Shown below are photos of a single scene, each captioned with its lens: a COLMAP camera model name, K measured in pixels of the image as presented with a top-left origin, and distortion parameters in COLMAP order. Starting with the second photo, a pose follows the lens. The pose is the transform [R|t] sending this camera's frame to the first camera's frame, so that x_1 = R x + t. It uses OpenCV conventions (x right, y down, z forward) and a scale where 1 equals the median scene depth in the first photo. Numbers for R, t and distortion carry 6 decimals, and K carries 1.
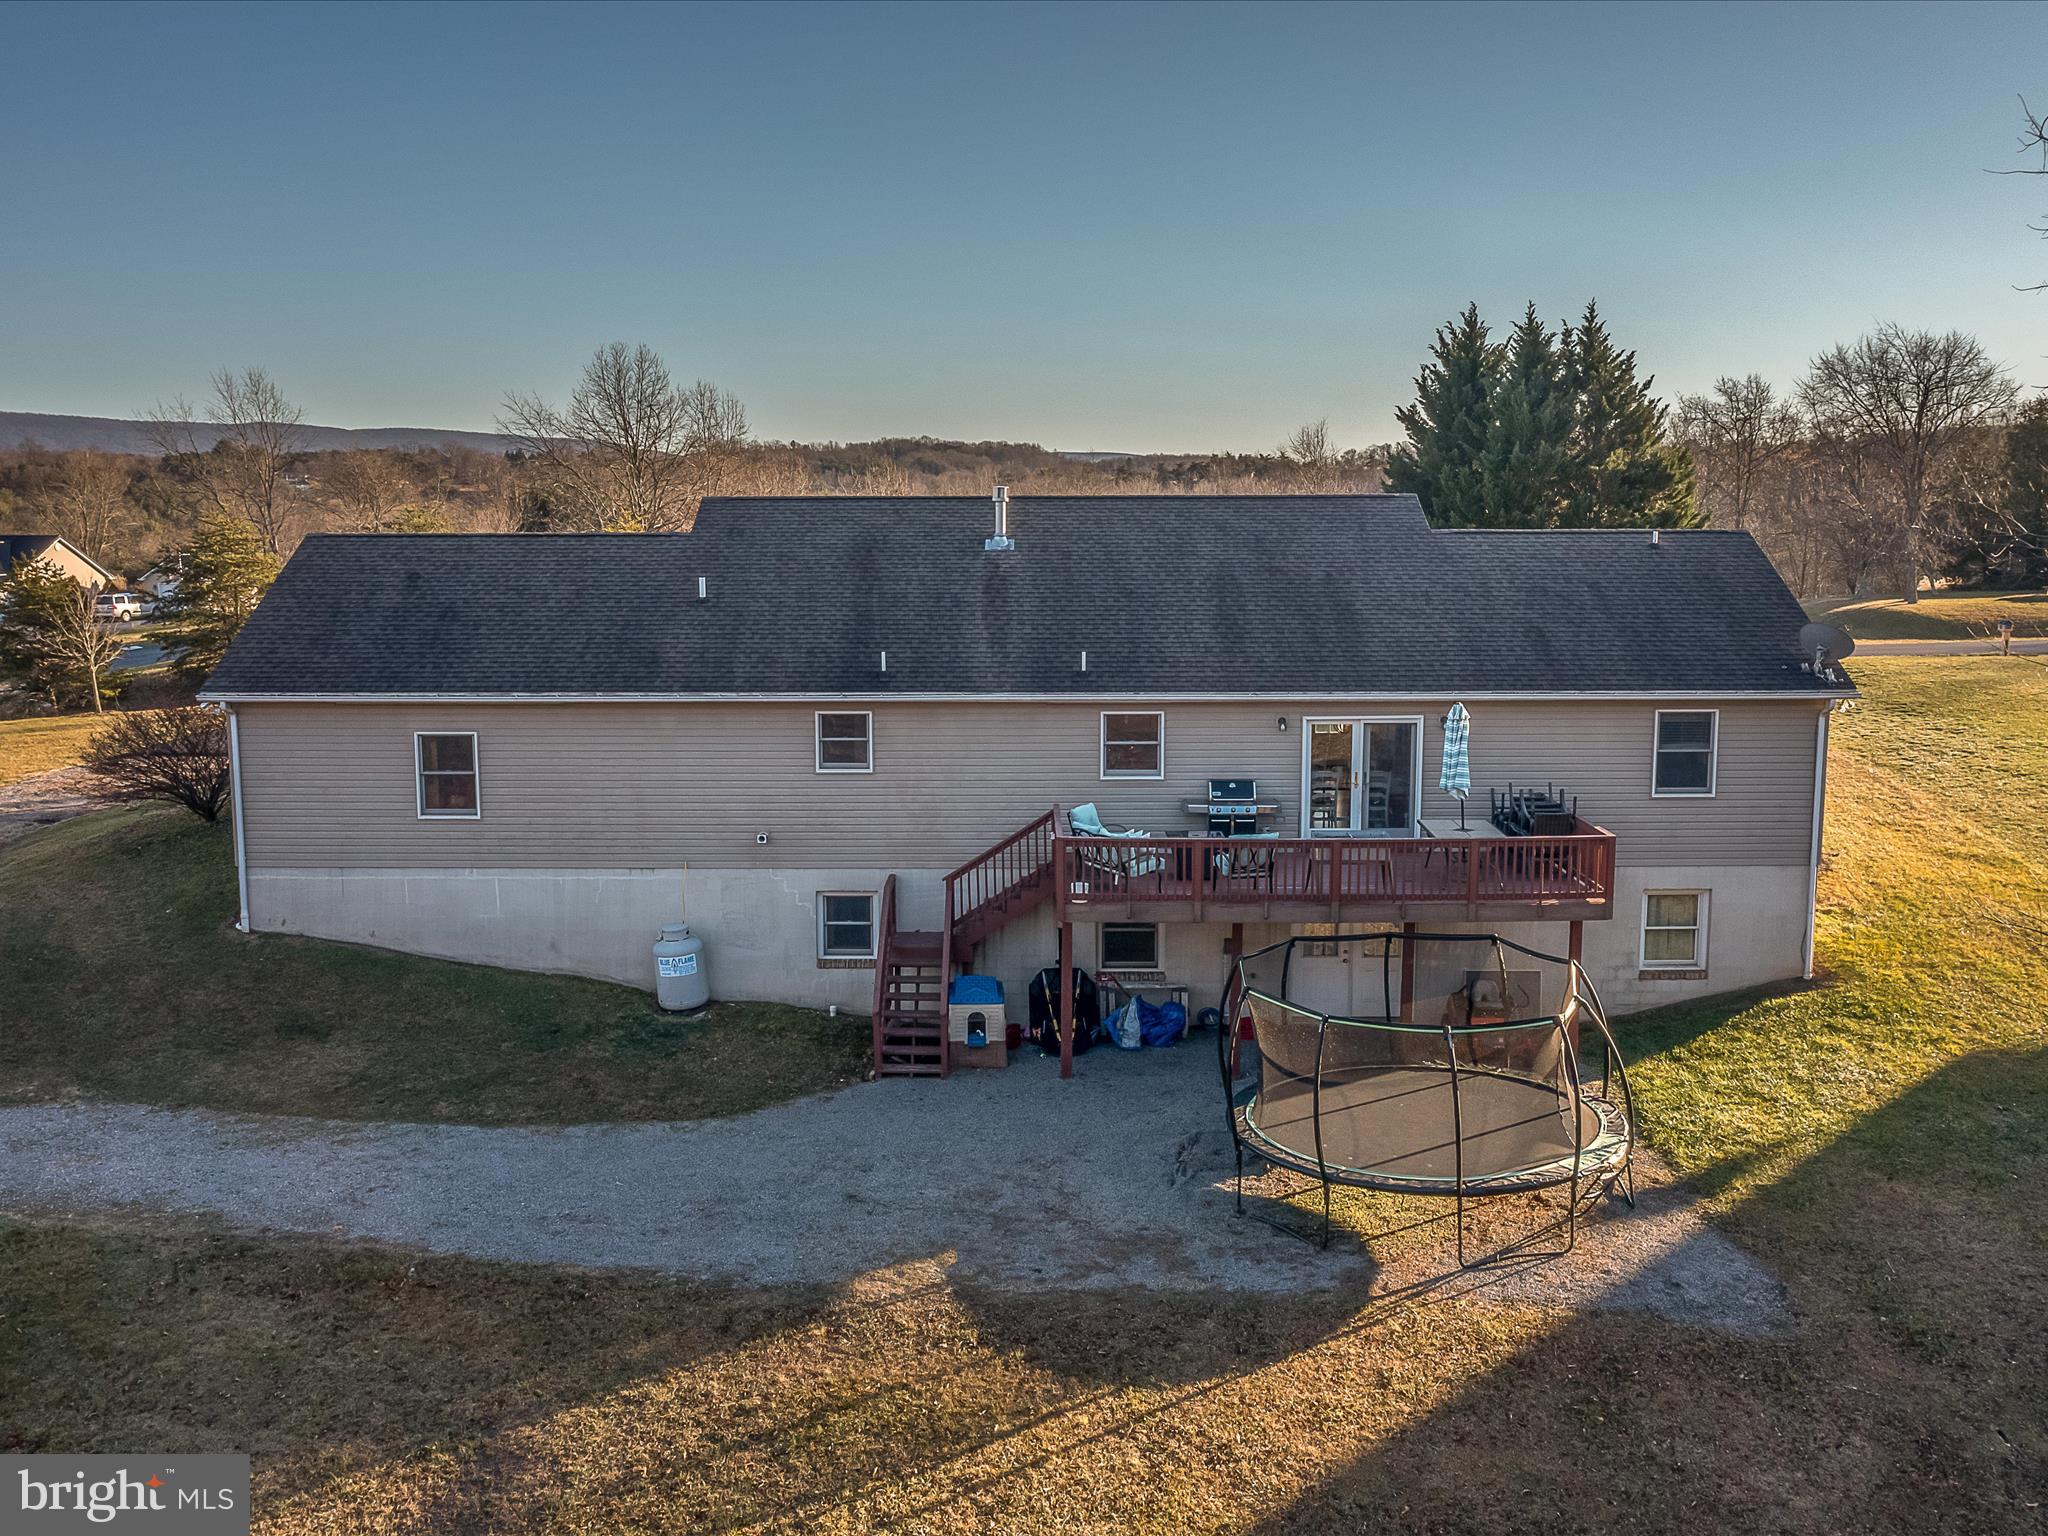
lens RADIAL K [[1783.6, 0, 1016.1], [0, 1783.6, 813.5], [0, 0, 1]] dist [-0.012616, -0.013950]
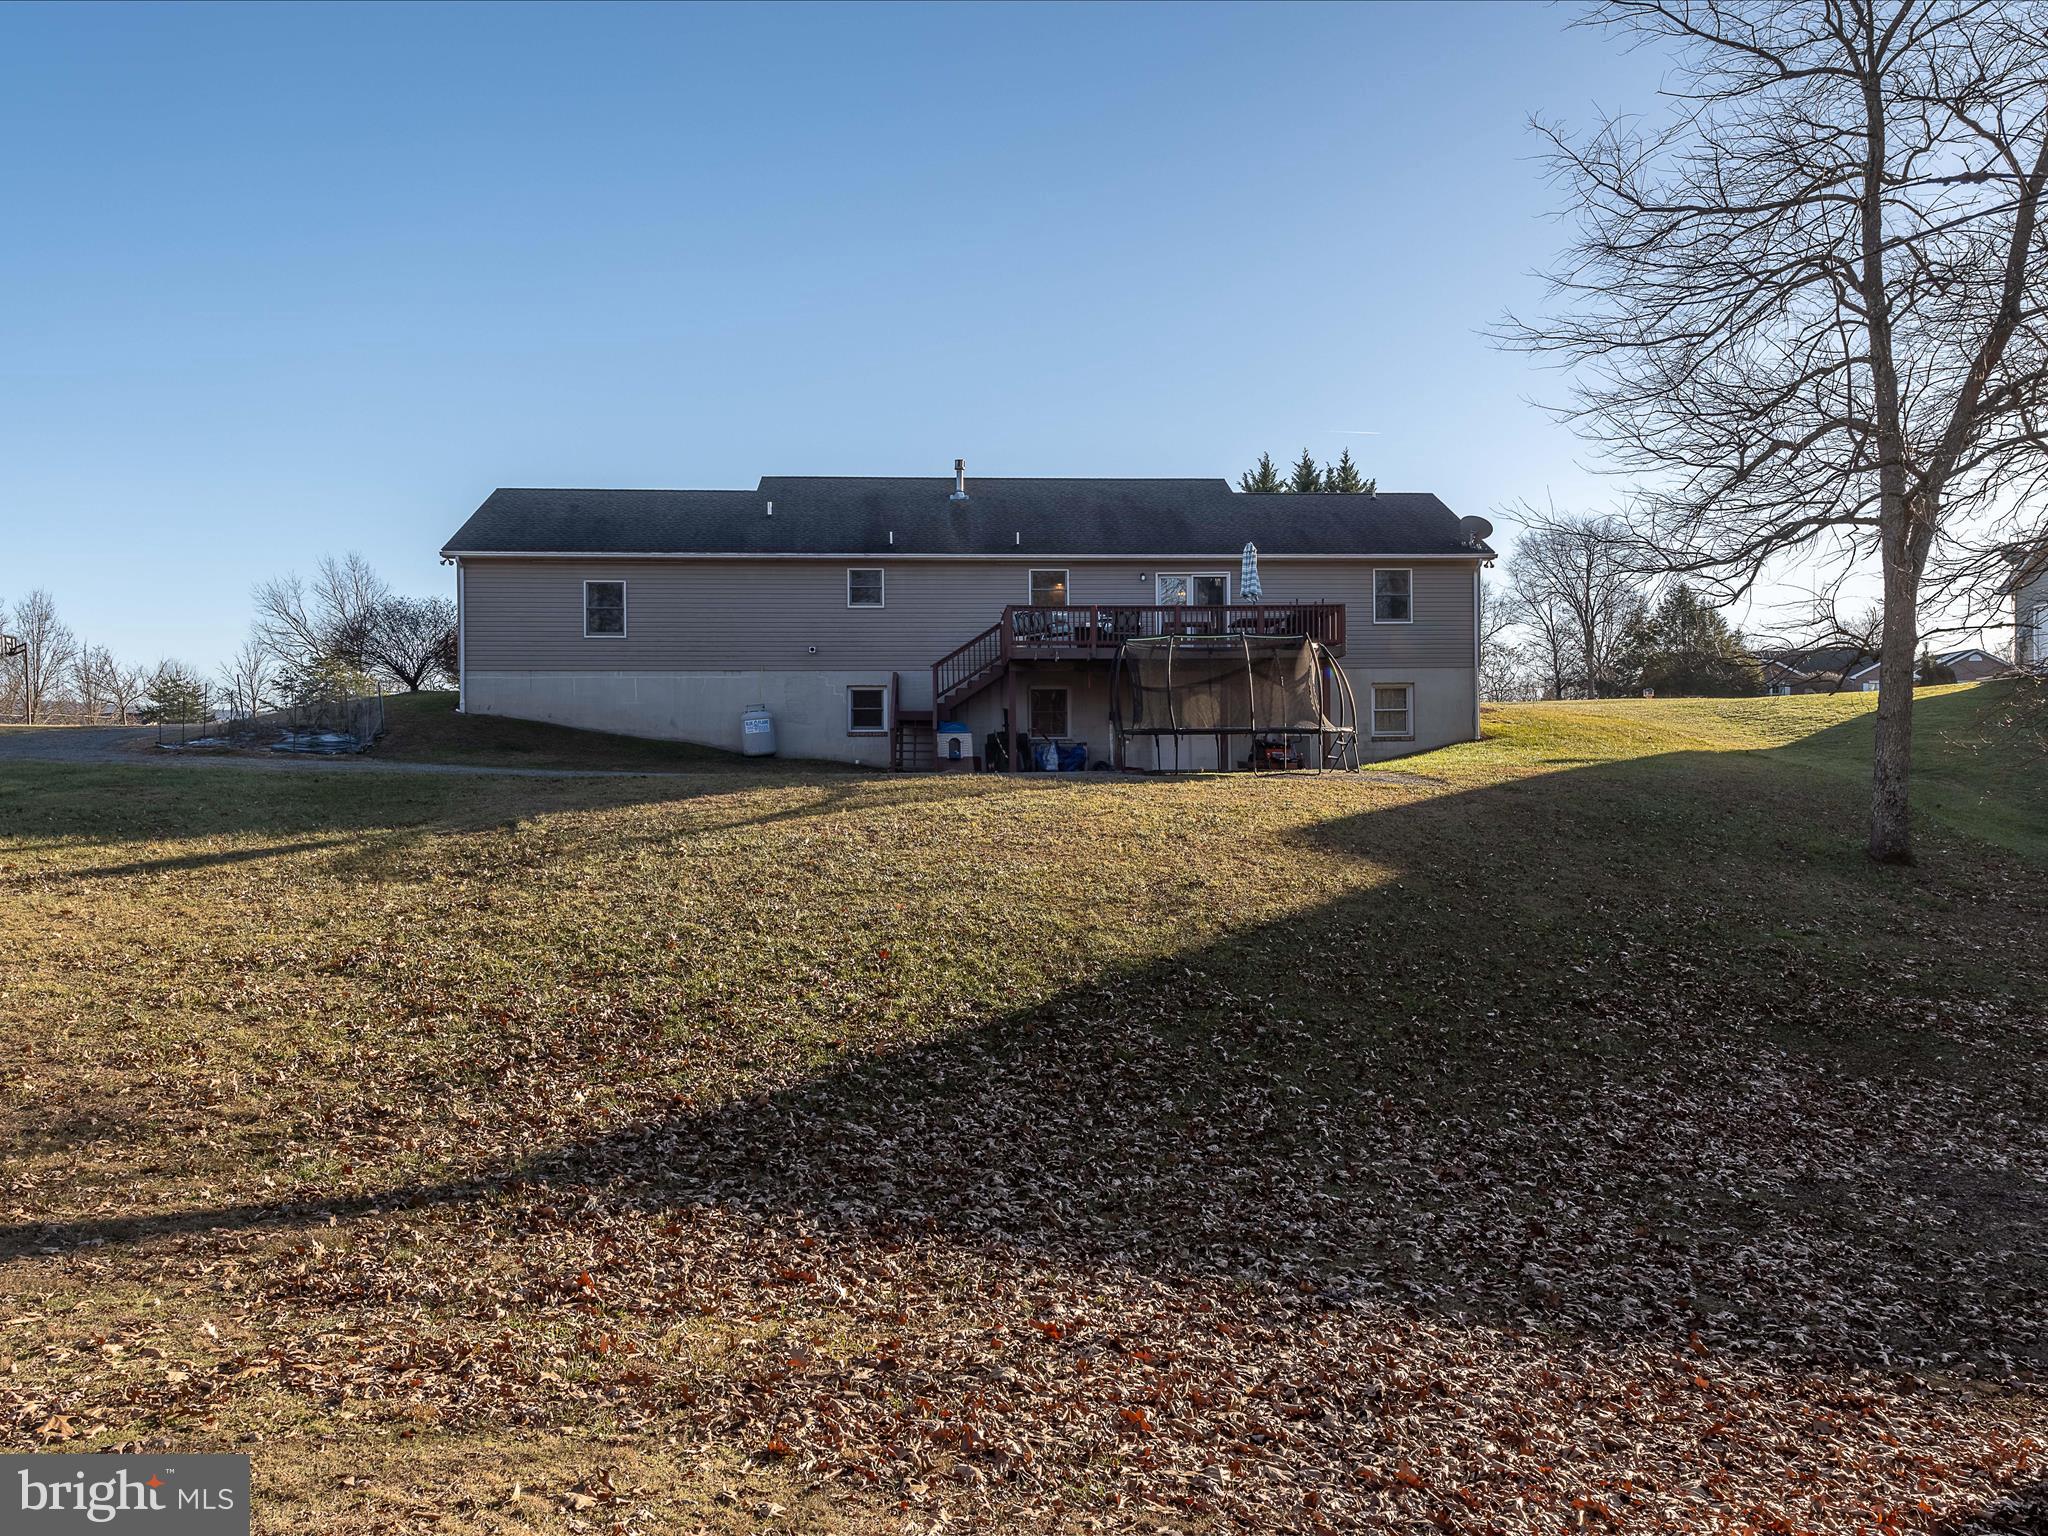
lens RADIAL K [[1402.8, 0, 1042.0], [0, 1402.8, 764.8], [0, 0, 1]] dist [0.032621, 0.000036]
pose [[0.997024, -0.006489, 0.076815, -0.037539], [0.016905, 0.990600, -0.135740, 0.280533], [-0.075212, 0.136634, 0.987762, -0.206775]]
